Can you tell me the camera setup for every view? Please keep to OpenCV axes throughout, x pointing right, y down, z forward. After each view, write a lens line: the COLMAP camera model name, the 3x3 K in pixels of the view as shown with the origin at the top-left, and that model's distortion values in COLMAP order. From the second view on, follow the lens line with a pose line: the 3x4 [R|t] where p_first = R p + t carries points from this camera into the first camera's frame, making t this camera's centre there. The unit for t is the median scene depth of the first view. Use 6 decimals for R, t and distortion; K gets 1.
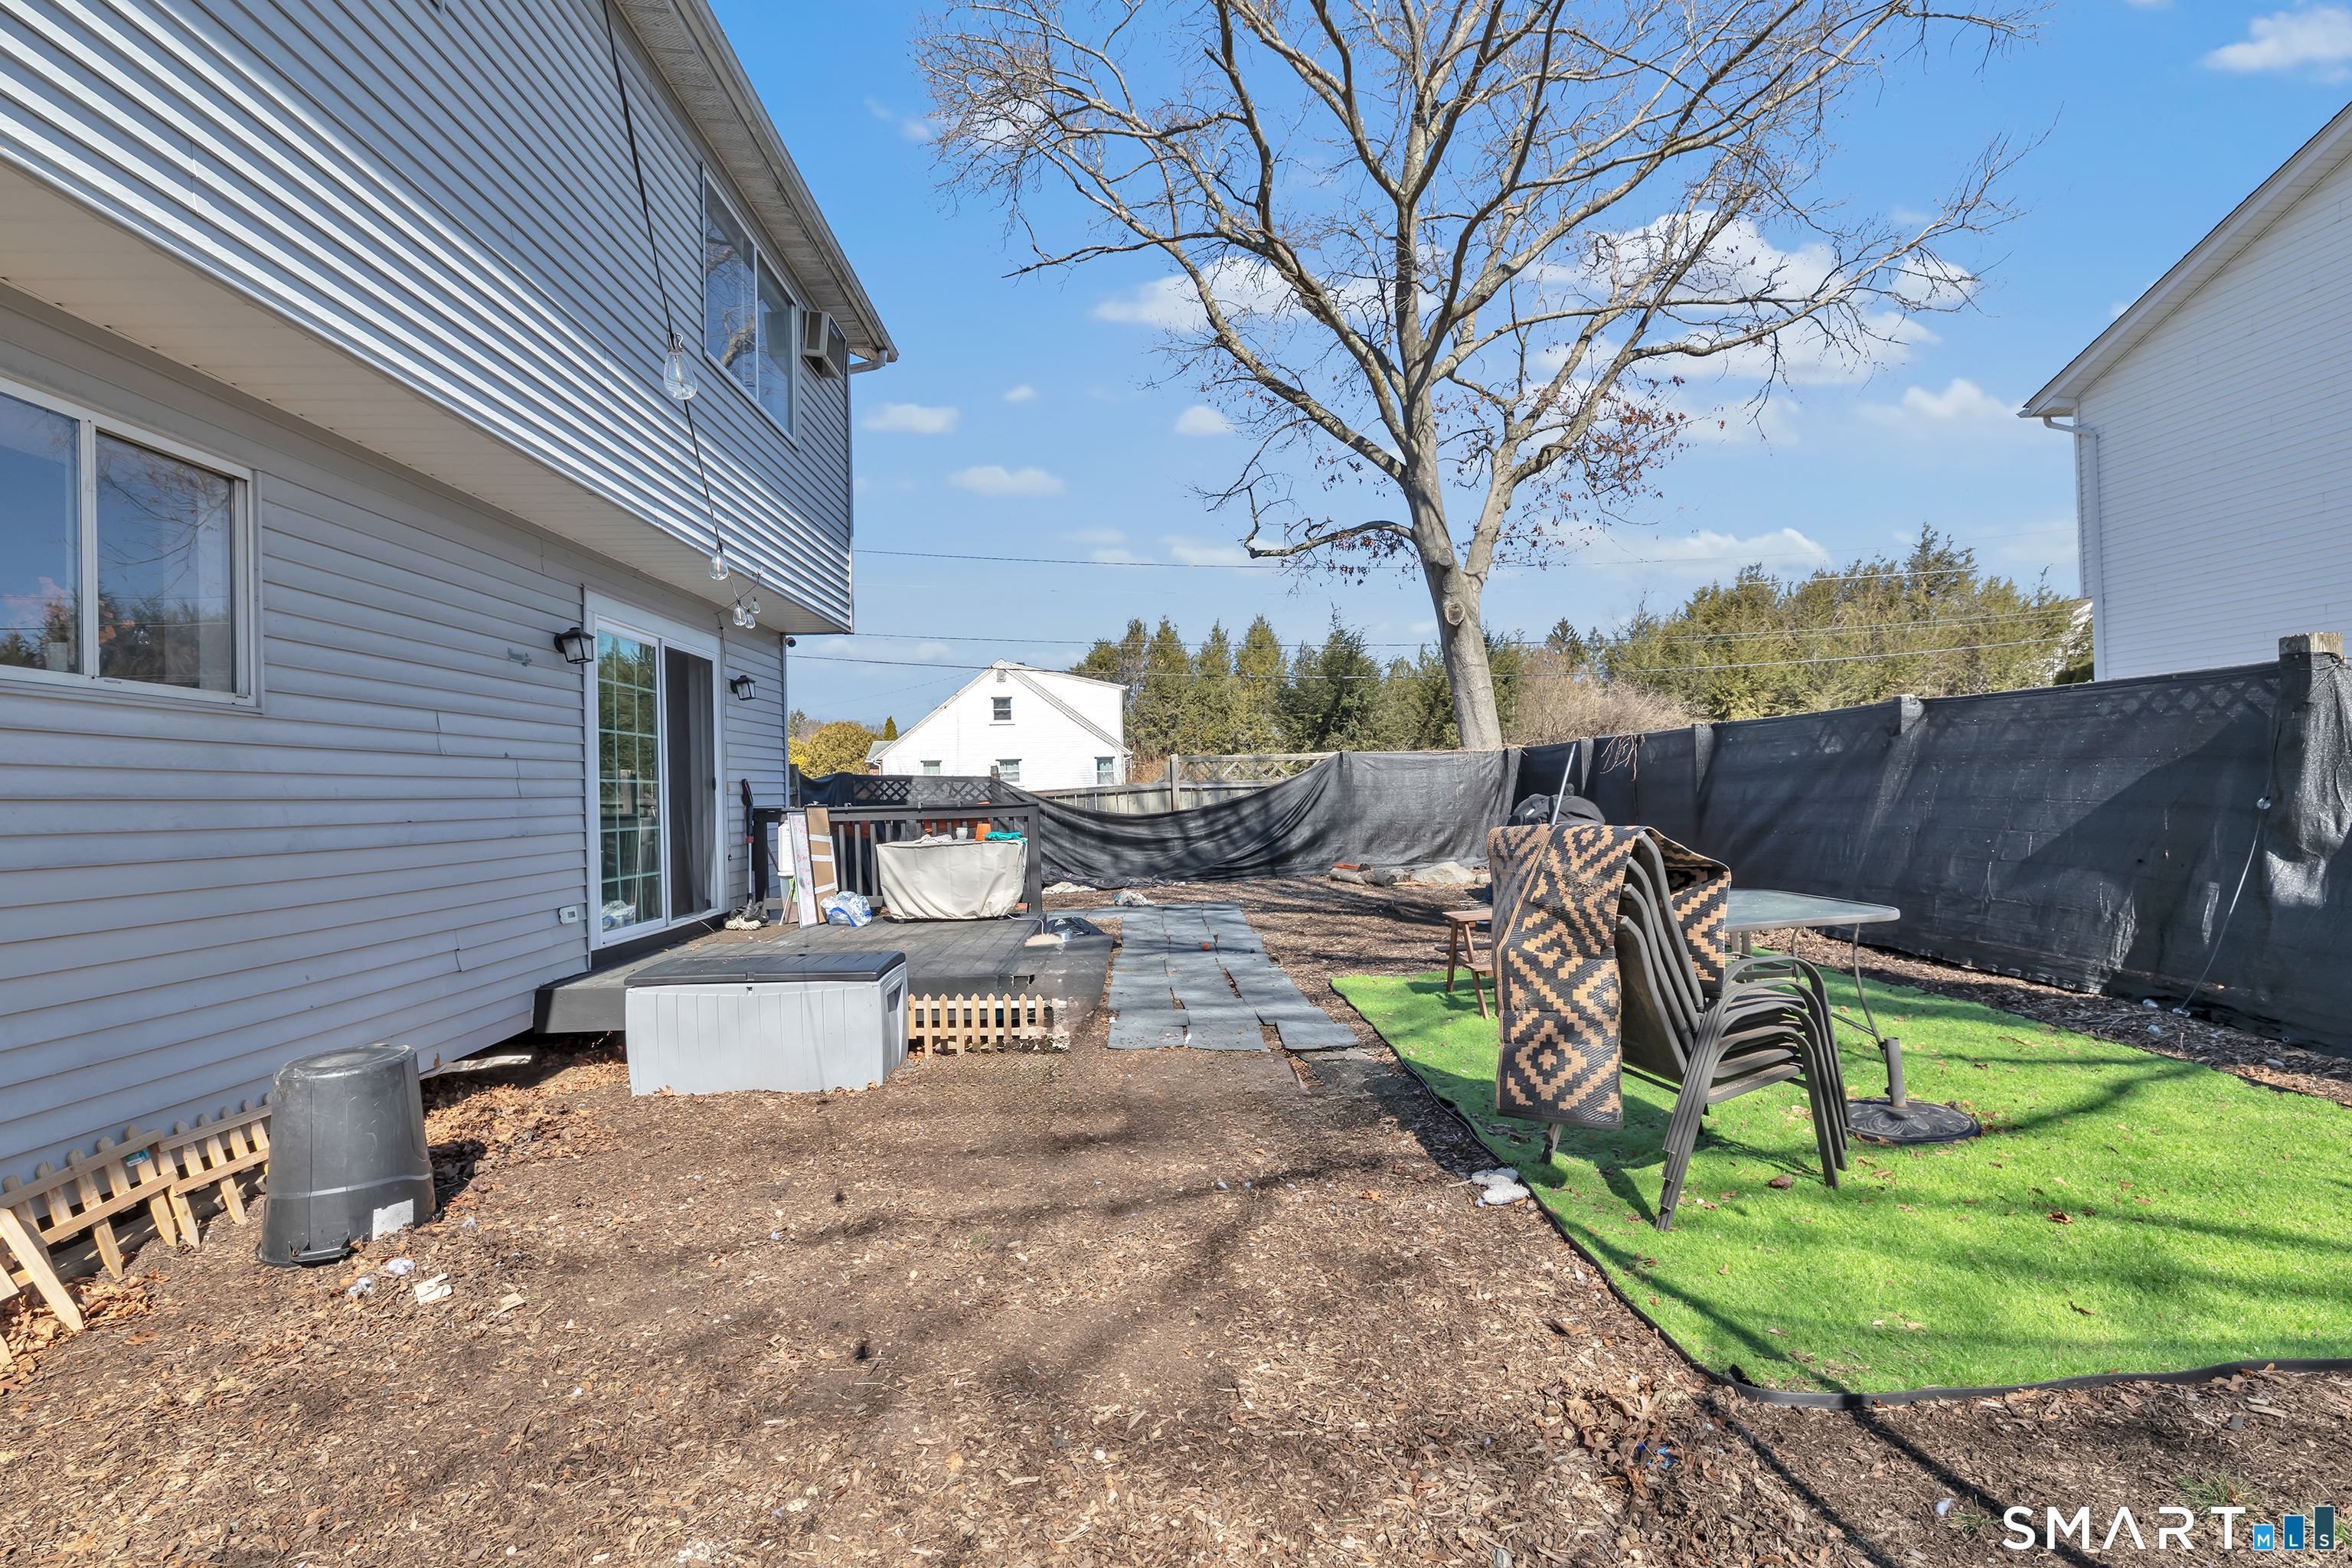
lens RADIAL K [[1043.4, 0, 1177.3], [0, 1043.4, 724.5], [0, 0, 1]] dist [-0.000495, 0.000249]
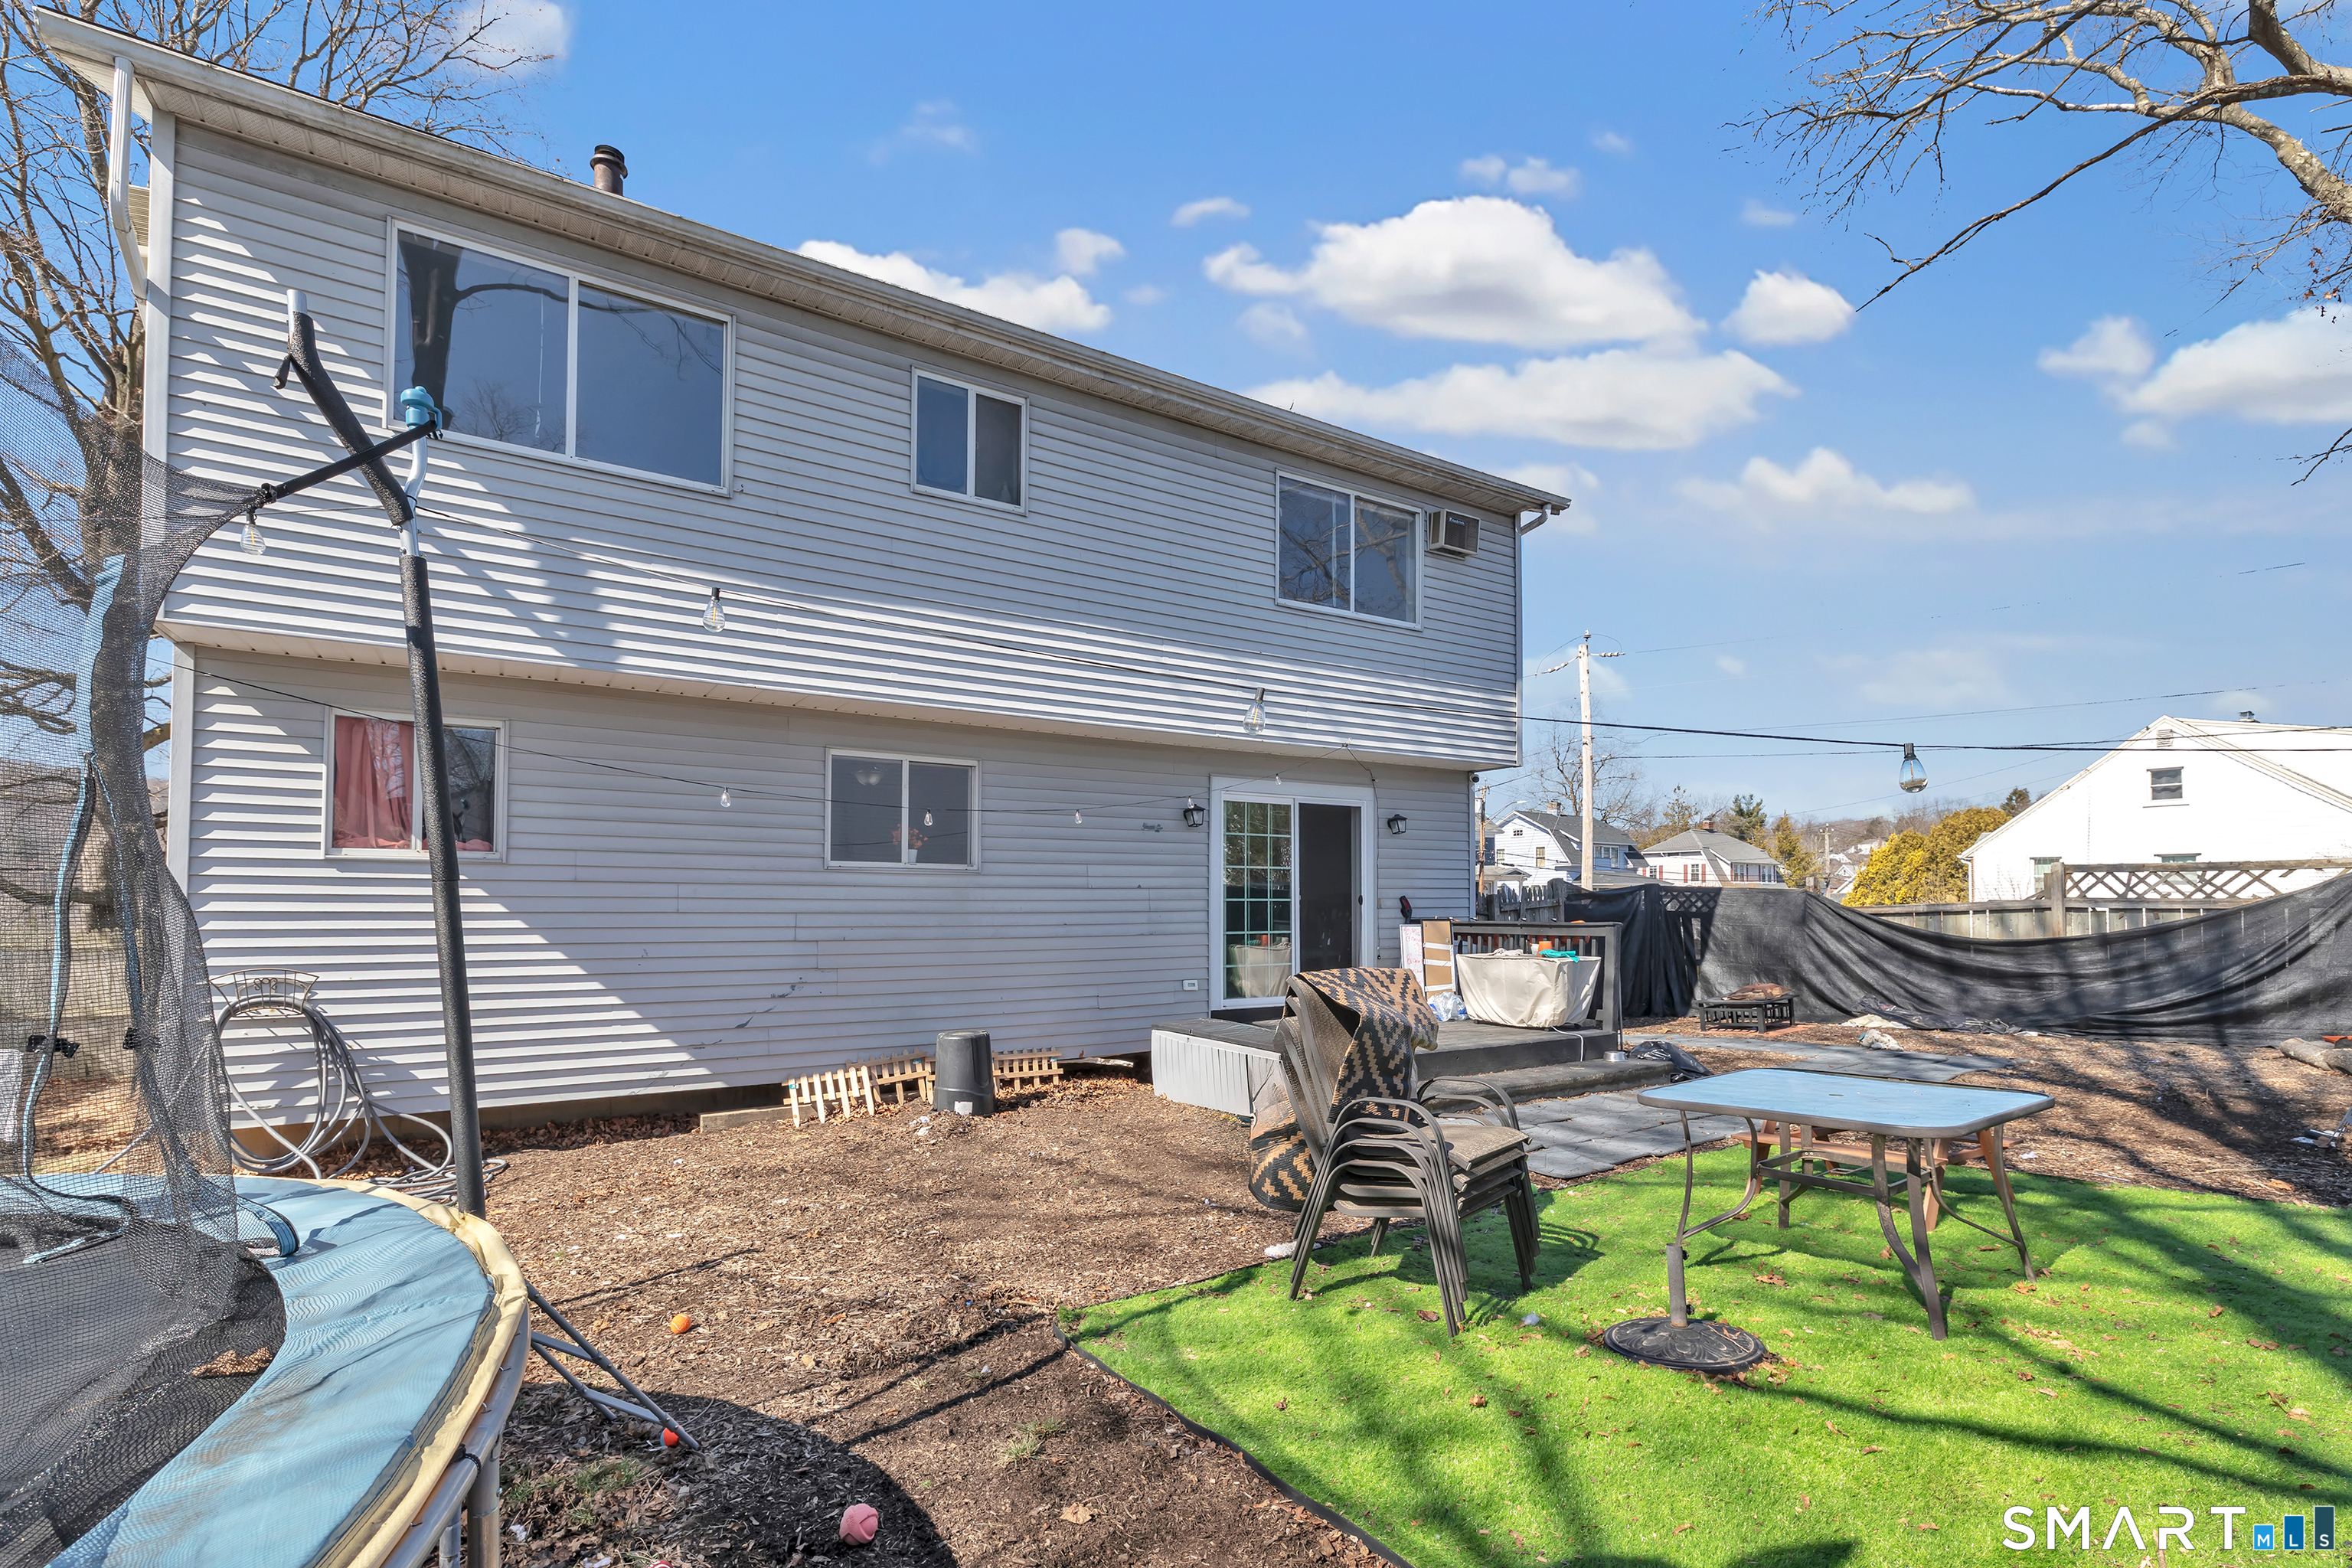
lens RADIAL K [[1070.5, 0, 1169.9], [0, 1070.5, 800.8], [0, 0, 1]] dist [0.000975, -0.000068]
pose [[0.522174, -0.056866, -0.850941, 0.481553], [0.044419, 0.998234, -0.039451, -0.021375], [0.851681, -0.017198, 0.523778, 0.067978]]
